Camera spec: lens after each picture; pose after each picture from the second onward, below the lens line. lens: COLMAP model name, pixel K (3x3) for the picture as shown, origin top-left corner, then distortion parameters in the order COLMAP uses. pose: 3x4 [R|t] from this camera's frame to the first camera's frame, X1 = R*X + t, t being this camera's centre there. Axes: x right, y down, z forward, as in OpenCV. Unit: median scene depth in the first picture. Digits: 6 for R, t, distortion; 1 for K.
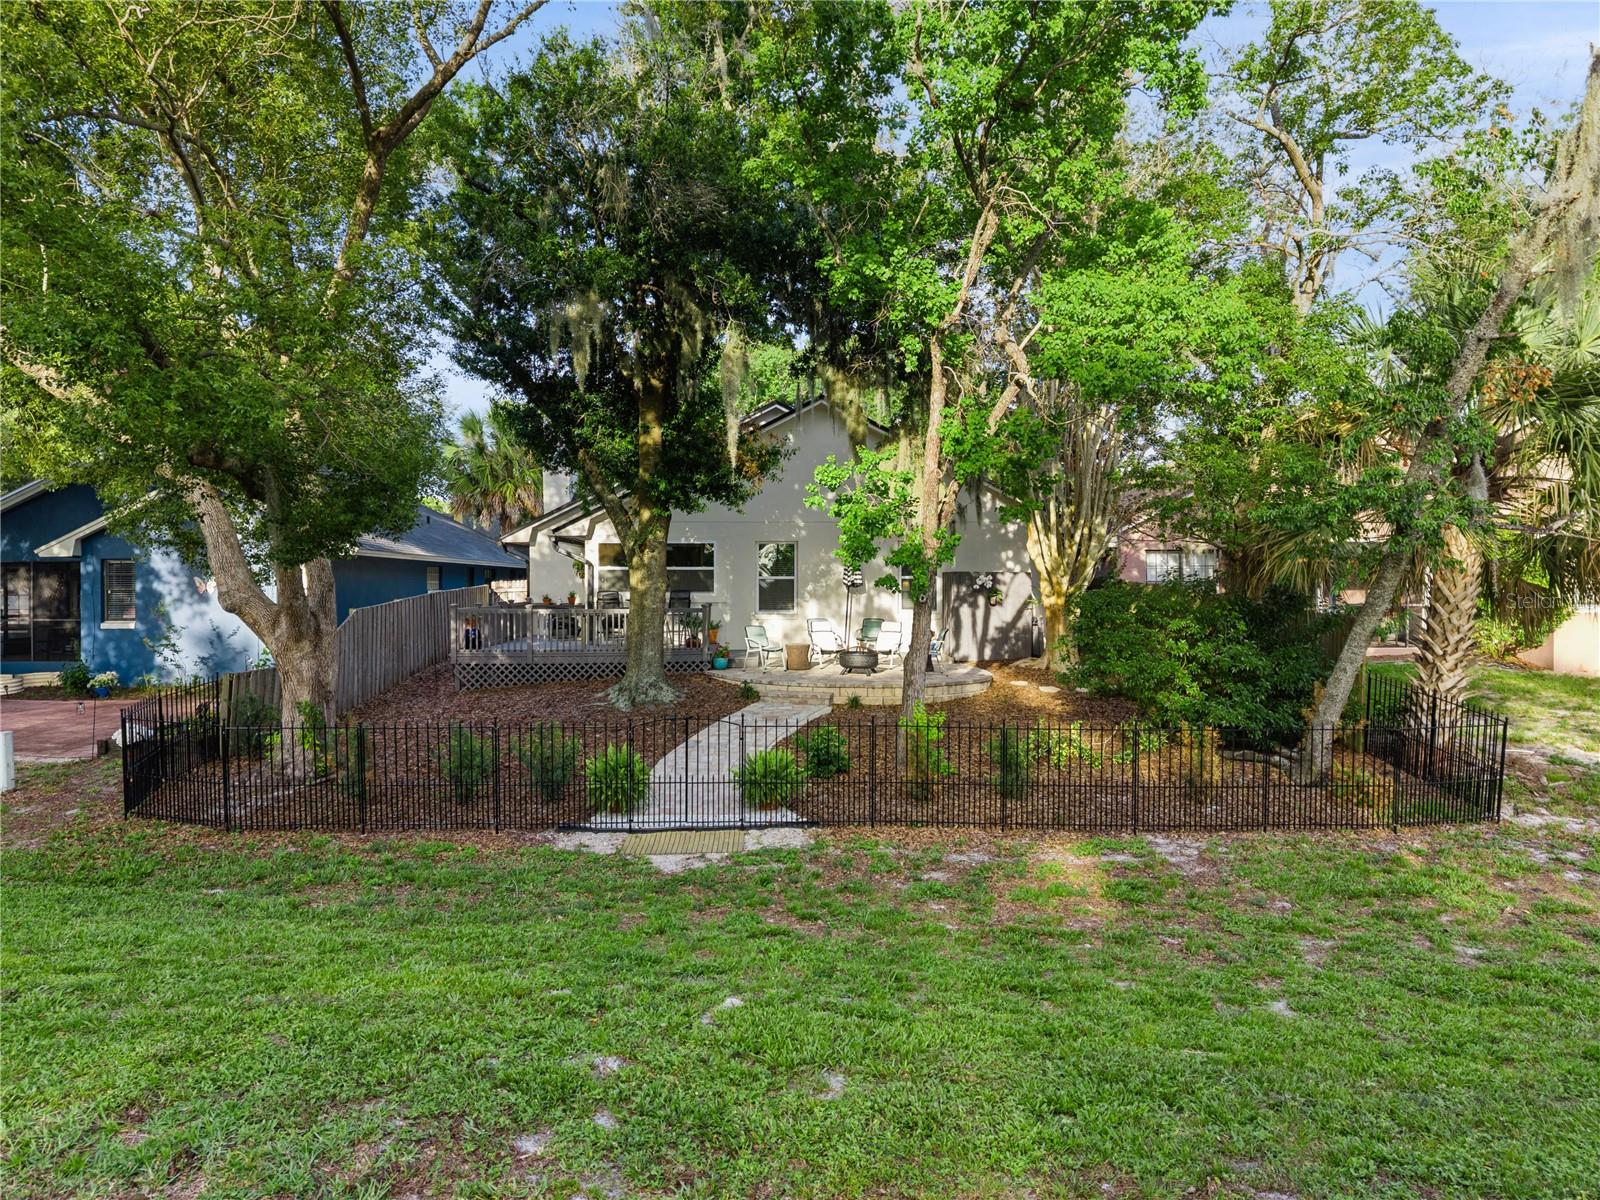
lens RADIAL K [[1072.8, 0, 800.9], [0, 1072.8, 594.4], [0, 0, 1]] dist [0.082012, -0.001188]
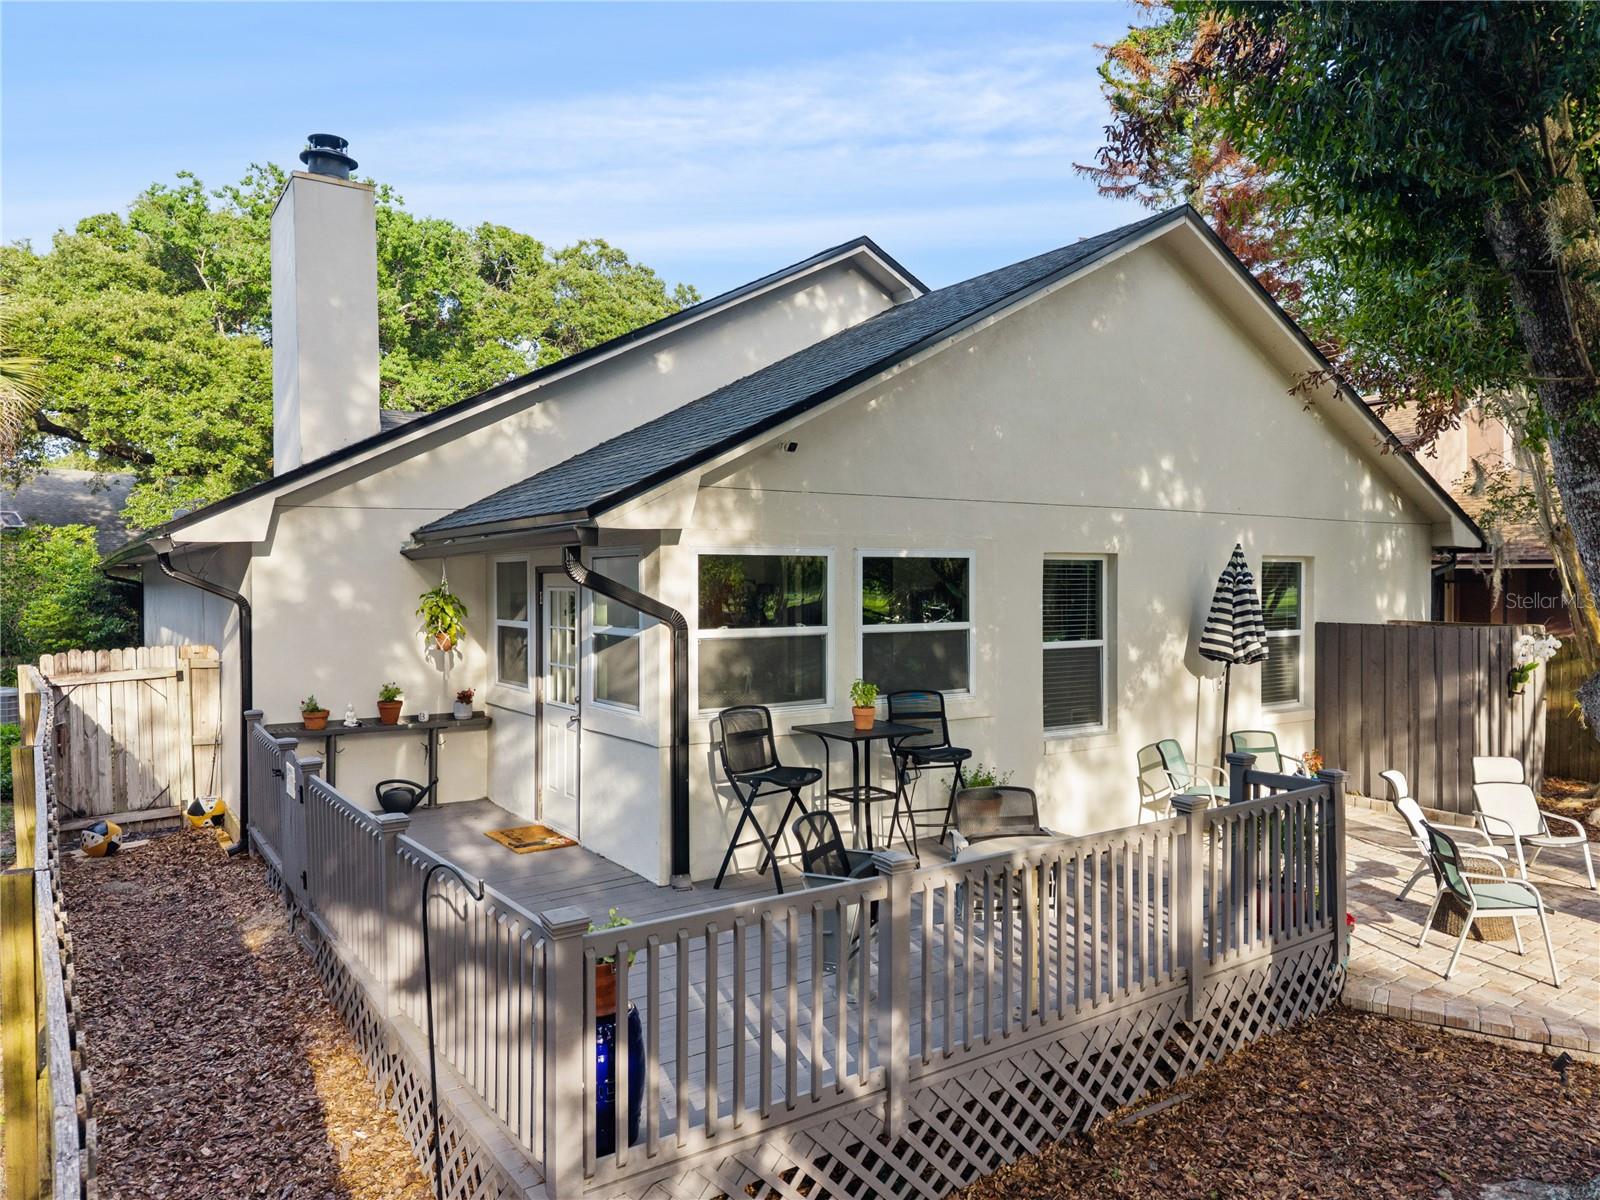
lens RADIAL K [[1085.9, 0, 795.1], [0, 1085.9, 603.2], [0, 0, 1]] dist [0.026411, -0.016188]
pose [[0.846232, -0.014671, 0.532613, -0.335248], [0.010350, 0.999885, 0.011099, -0.037278], [-0.532714, -0.003880, 0.846286, 0.728803]]
